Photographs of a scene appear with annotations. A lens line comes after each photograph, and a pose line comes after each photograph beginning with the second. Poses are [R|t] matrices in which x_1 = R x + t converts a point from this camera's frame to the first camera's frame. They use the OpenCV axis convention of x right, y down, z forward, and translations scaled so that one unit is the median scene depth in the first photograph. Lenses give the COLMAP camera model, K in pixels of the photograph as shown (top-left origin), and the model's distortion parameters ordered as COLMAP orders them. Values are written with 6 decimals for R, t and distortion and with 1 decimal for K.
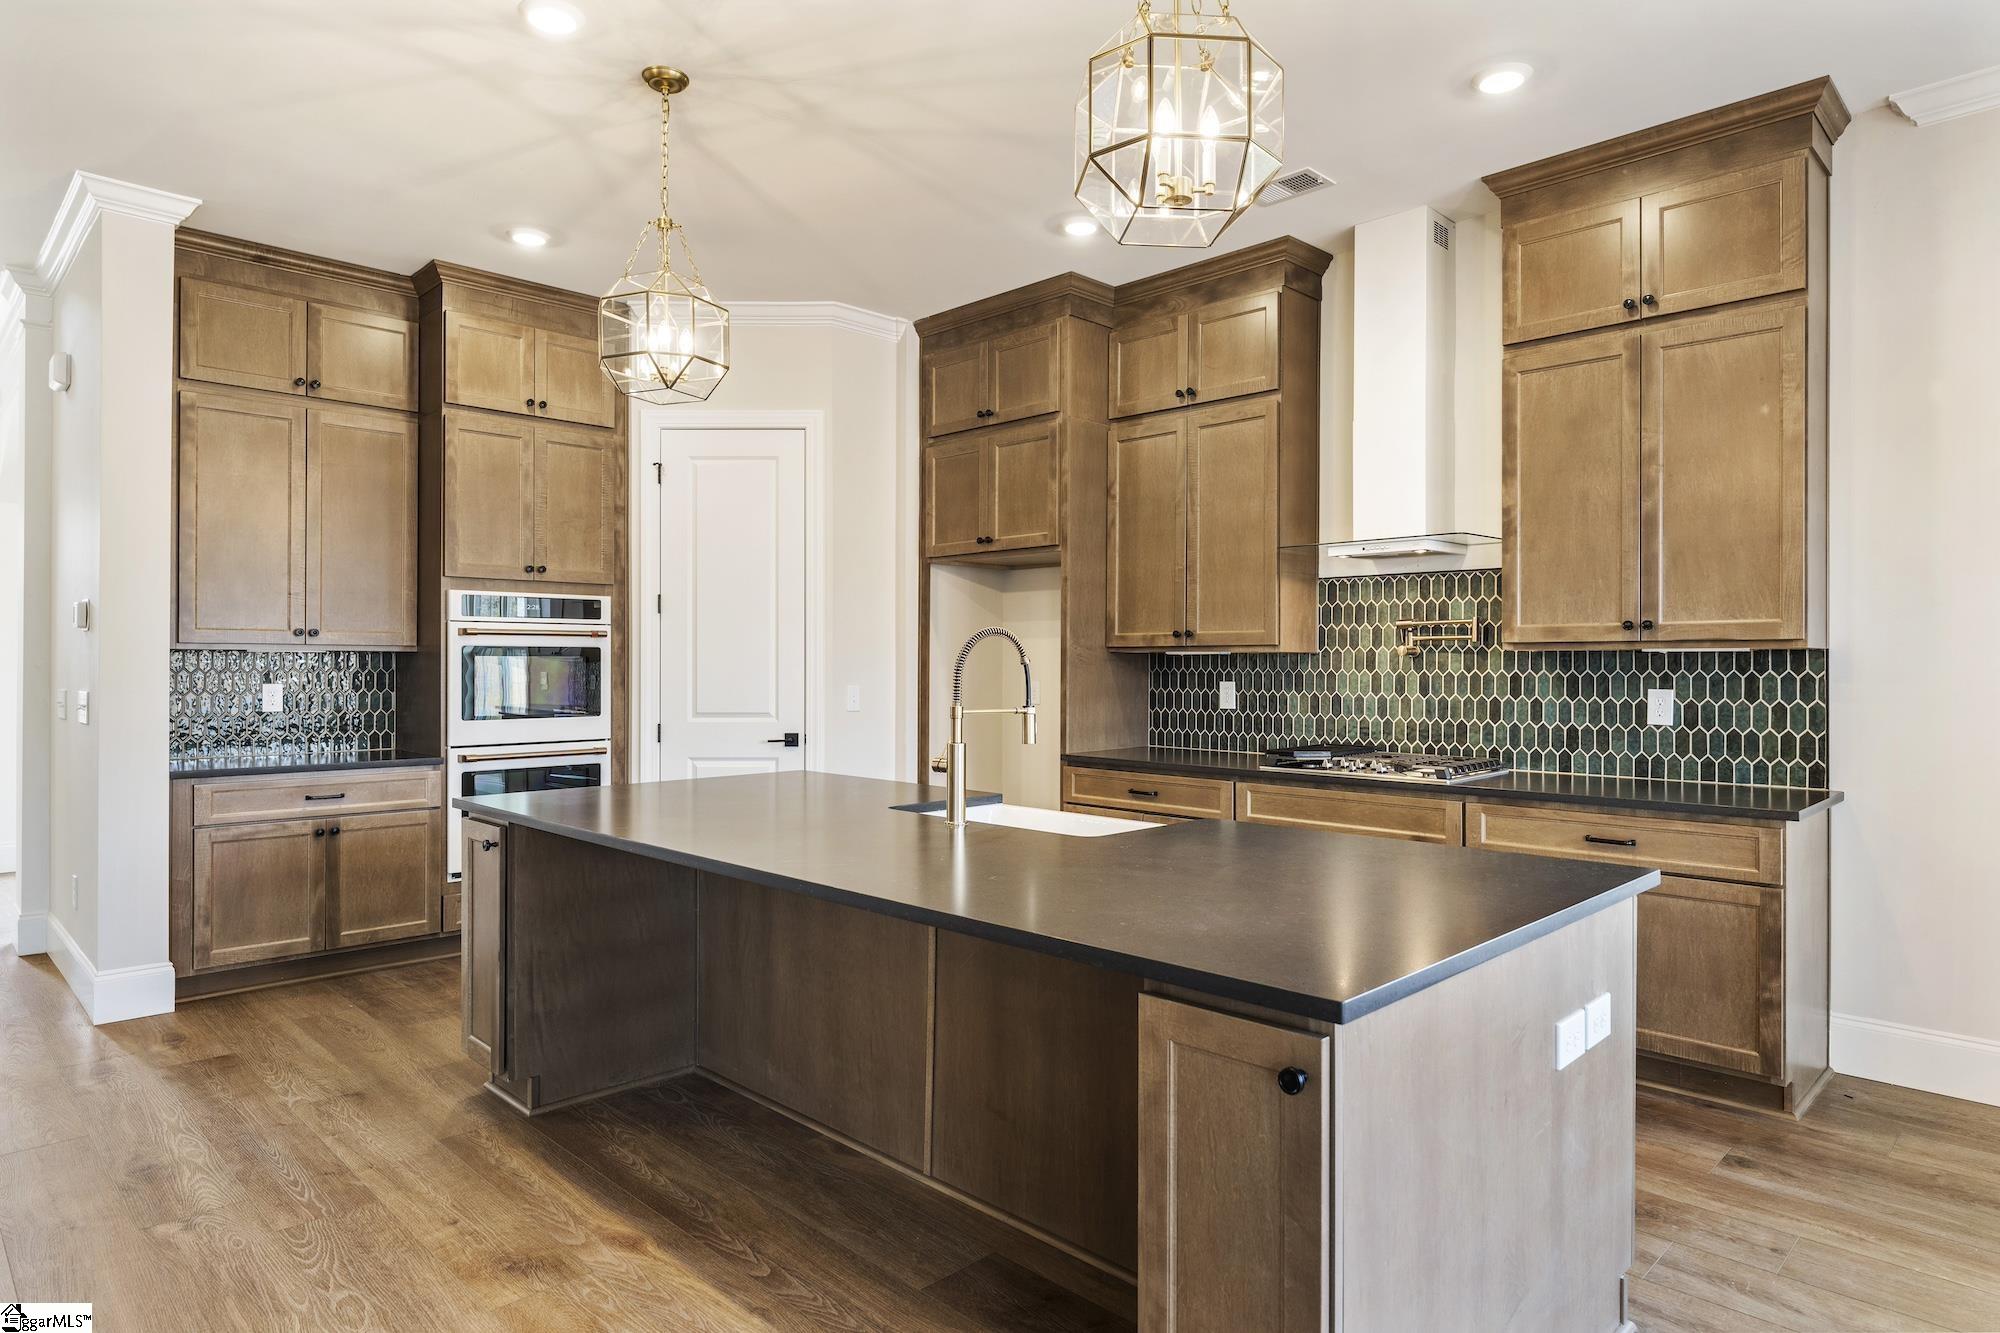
lens RADIAL K [[1150.6, 0, 1000.0], [0, 1150.6, 666.5], [0, 0, 1]] dist [-0.000357, -0.000816]
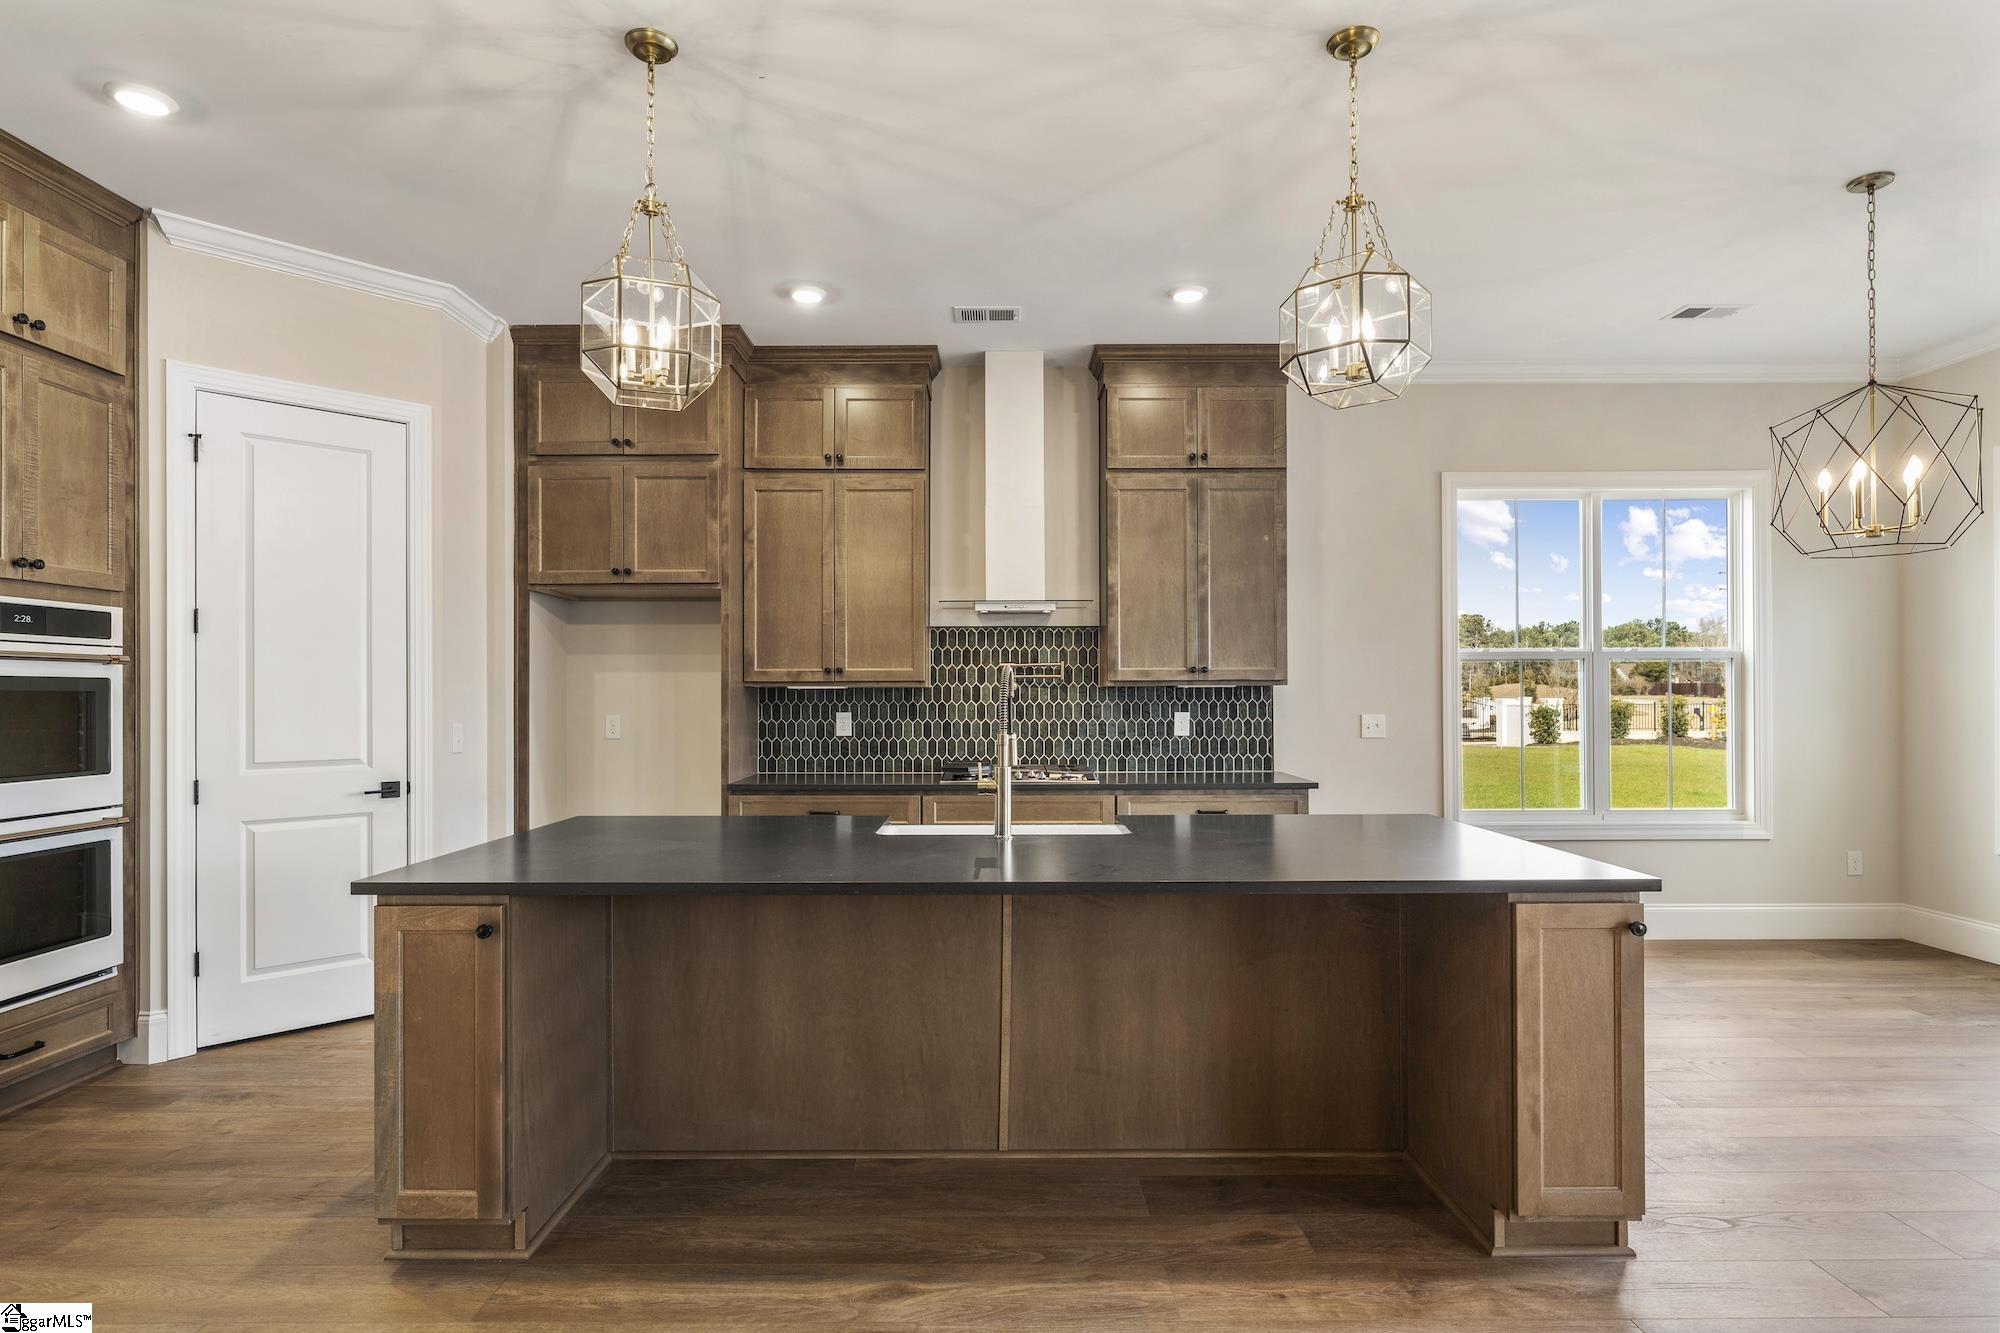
lens RADIAL K [[1046.1, 0, 1000.2], [0, 1046.1, 695.4], [0, 0, 1]] dist [-0.000133, -0.000949]
pose [[0.706873, -0.003488, 0.707332, -0.499778], [0.006541, 0.999977, -0.001606, -0.001305], [-0.707311, 0.005762, 0.706879, 0.174407]]
